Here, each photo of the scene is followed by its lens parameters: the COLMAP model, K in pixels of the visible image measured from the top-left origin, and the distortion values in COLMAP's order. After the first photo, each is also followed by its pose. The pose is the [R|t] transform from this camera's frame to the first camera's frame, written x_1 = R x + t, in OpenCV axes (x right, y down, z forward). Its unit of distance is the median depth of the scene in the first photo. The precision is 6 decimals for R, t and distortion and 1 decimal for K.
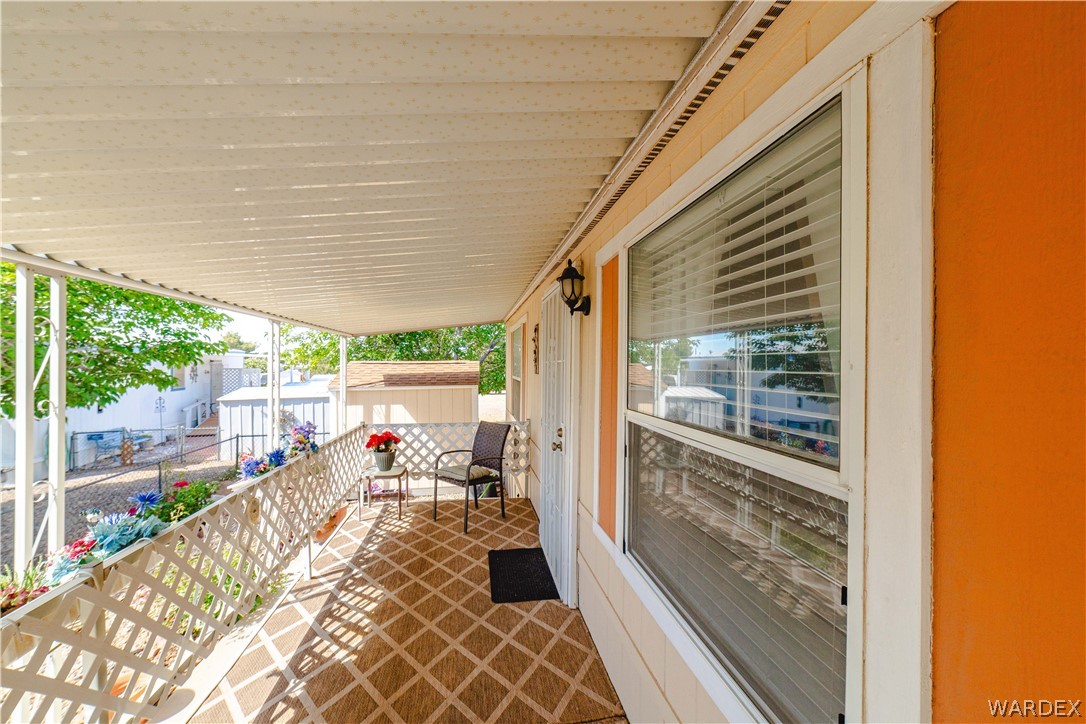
lens RADIAL K [[407.9, 0, 539.1], [0, 407.9, 361.9], [0, 0, 1]] dist [0.000531, 0.000246]
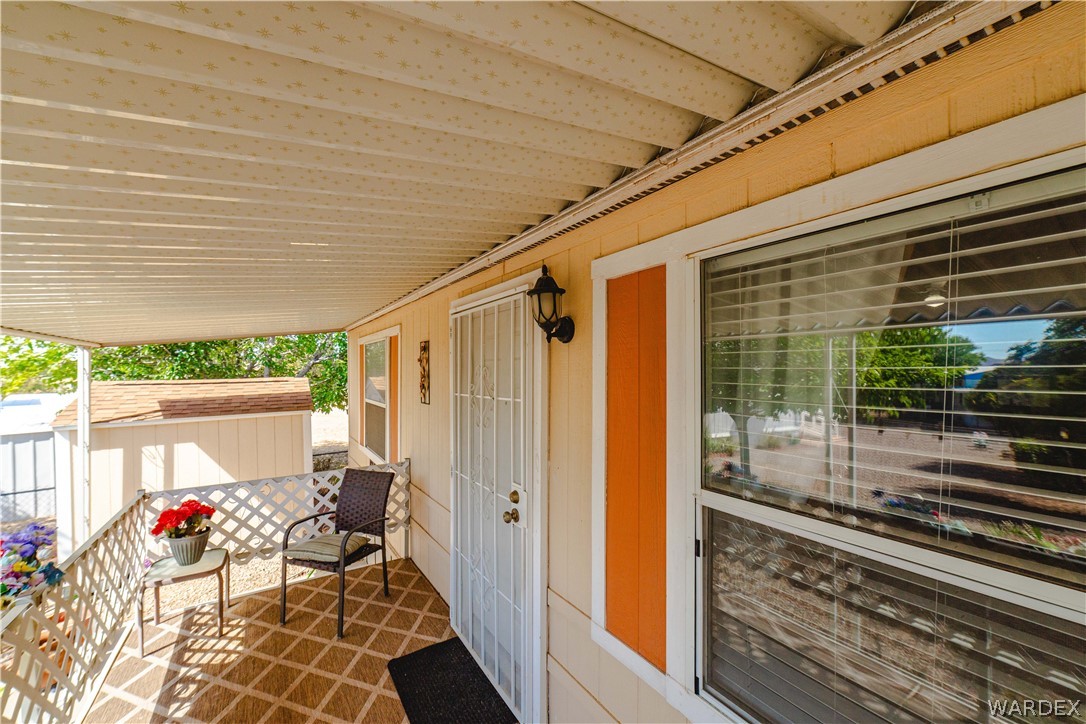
lens RADIAL K [[411.6, 0, 537.7], [0, 411.6, 368.3], [0, 0, 1]] dist [-0.000064, 0.000109]
pose [[0.918544, -0.006435, 0.395267, -0.129324], [0.008497, 0.999958, -0.003466, -0.036985], [-0.395228, 0.006543, 0.918560, 0.184100]]
